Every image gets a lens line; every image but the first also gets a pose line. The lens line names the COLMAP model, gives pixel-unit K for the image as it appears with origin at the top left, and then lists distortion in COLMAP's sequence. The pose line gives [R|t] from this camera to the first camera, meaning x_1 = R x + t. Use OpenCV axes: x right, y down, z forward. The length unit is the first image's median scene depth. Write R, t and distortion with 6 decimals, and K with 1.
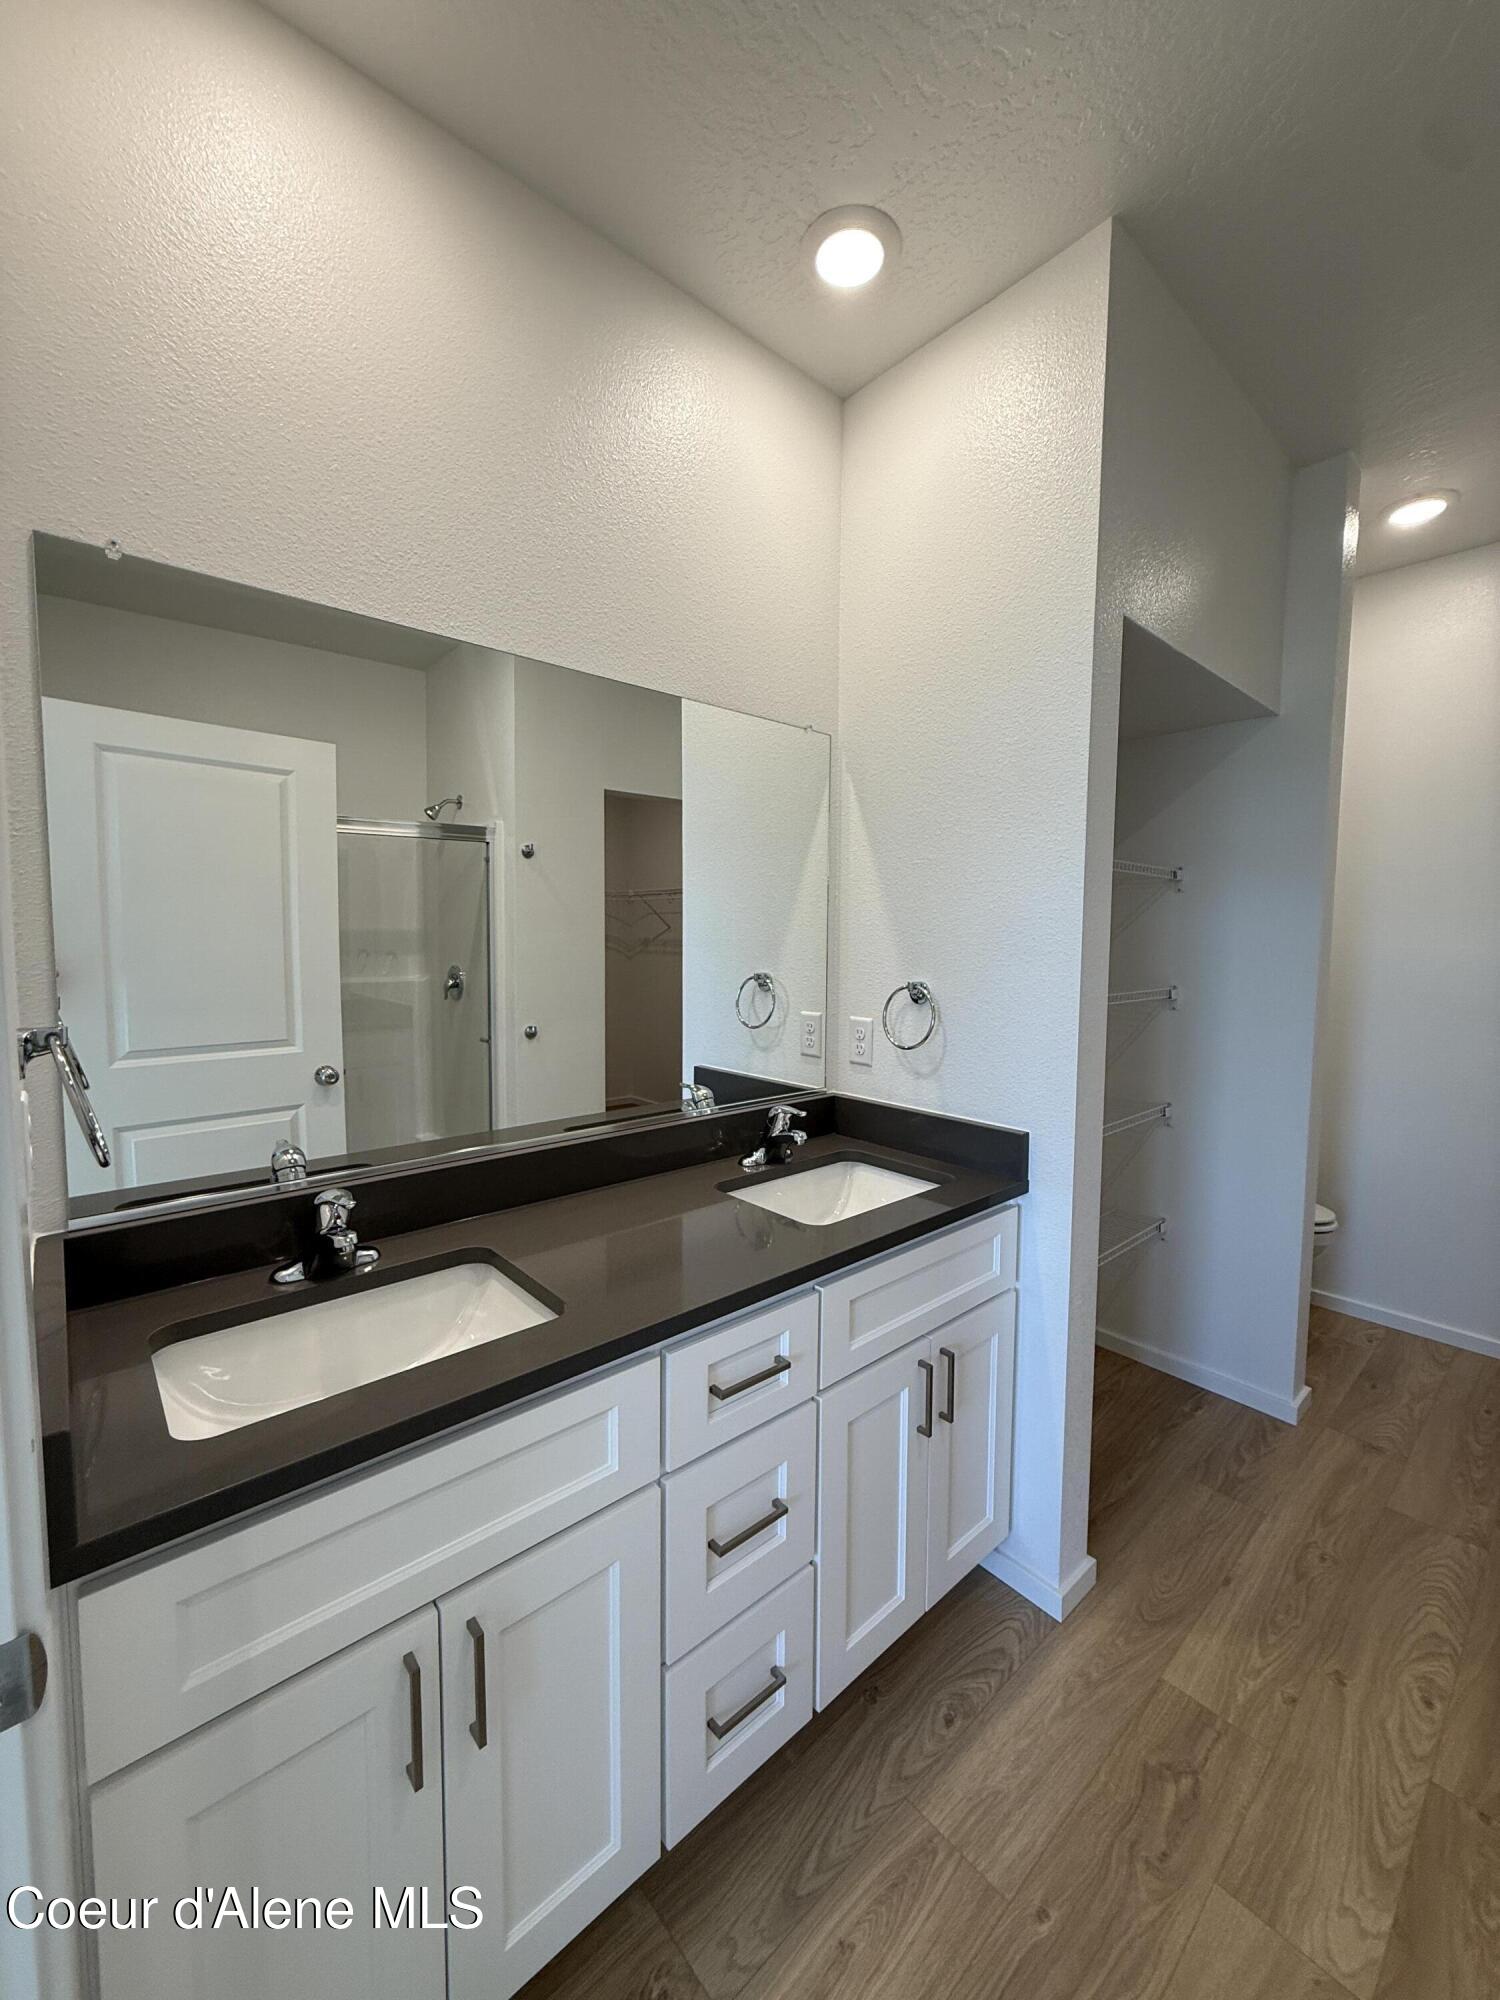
lens RADIAL K [[789.2, 0, 750.0], [0, 789.2, 1000.0], [0, 0, 1]] dist [-0.000429, 0.000228]
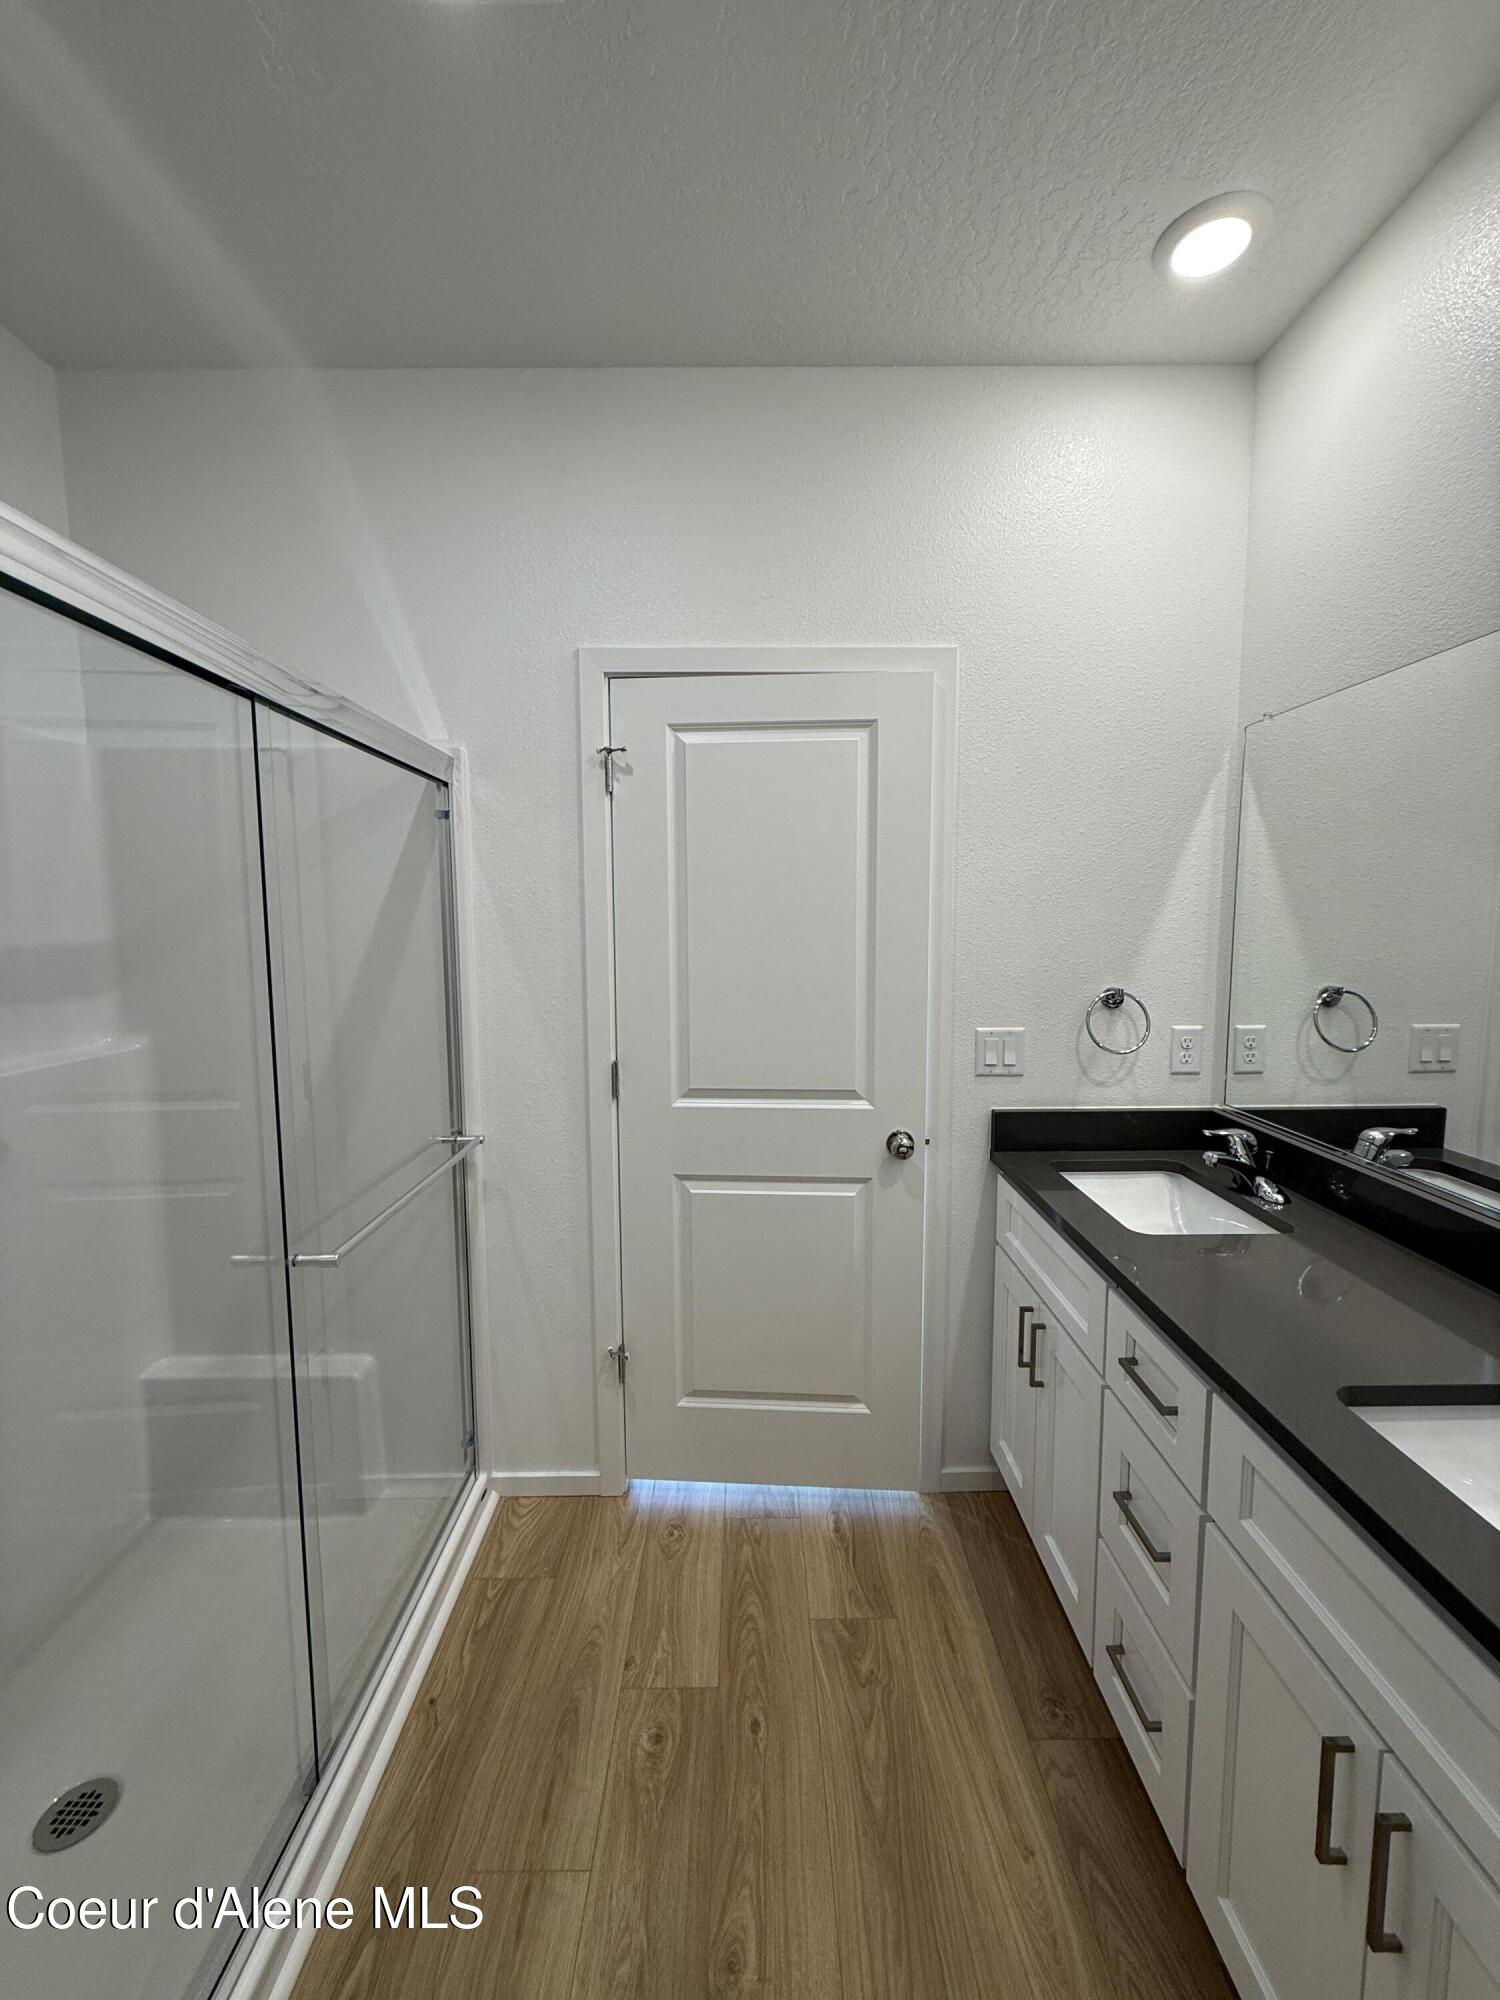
lens RADIAL K [[789.0, 0, 752.7], [0, 789.0, 994.8], [0, 0, 1]] dist [-0.000135, 0.000262]
pose [[-0.662249, 0.062970, -0.746633, 1.007450], [-0.058660, 0.989047, 0.135445, -0.135624], [0.746984, 0.133496, -0.651302, 1.114585]]
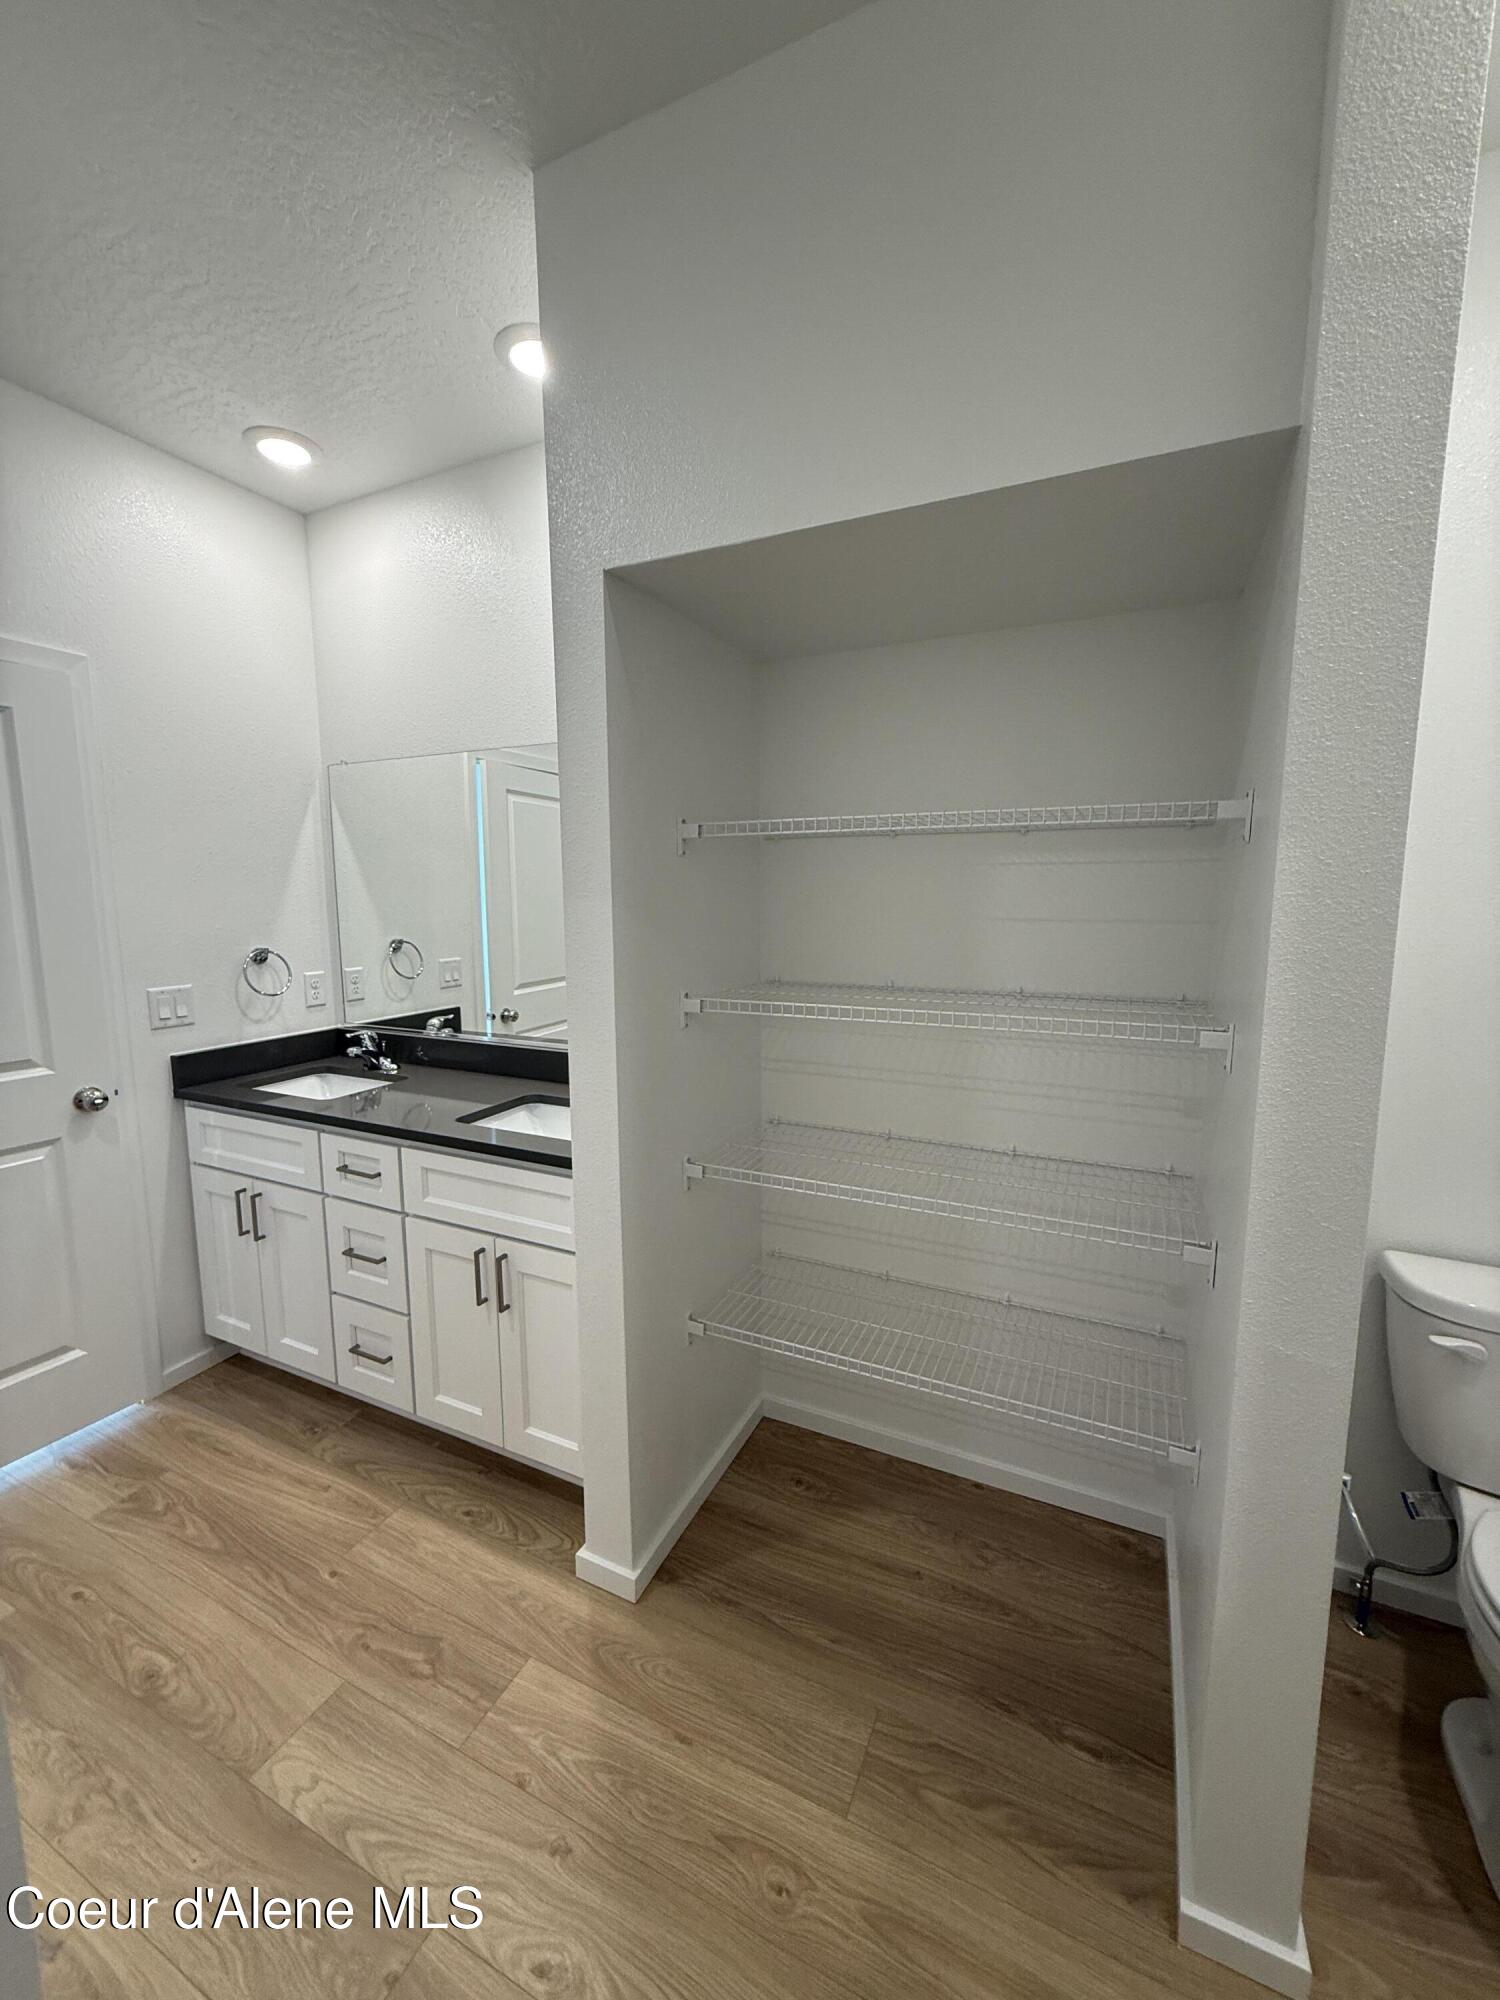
lens RADIAL K [[789.0, 0, 752.7], [0, 789.0, 994.8], [0, 0, 1]] dist [-0.000135, 0.000262]
pose [[0.390985, 0.106327, -0.914235, 1.768214], [-0.063051, 0.994066, 0.088647, -0.123558], [0.918235, 0.022984, 0.395369, 1.006733]]
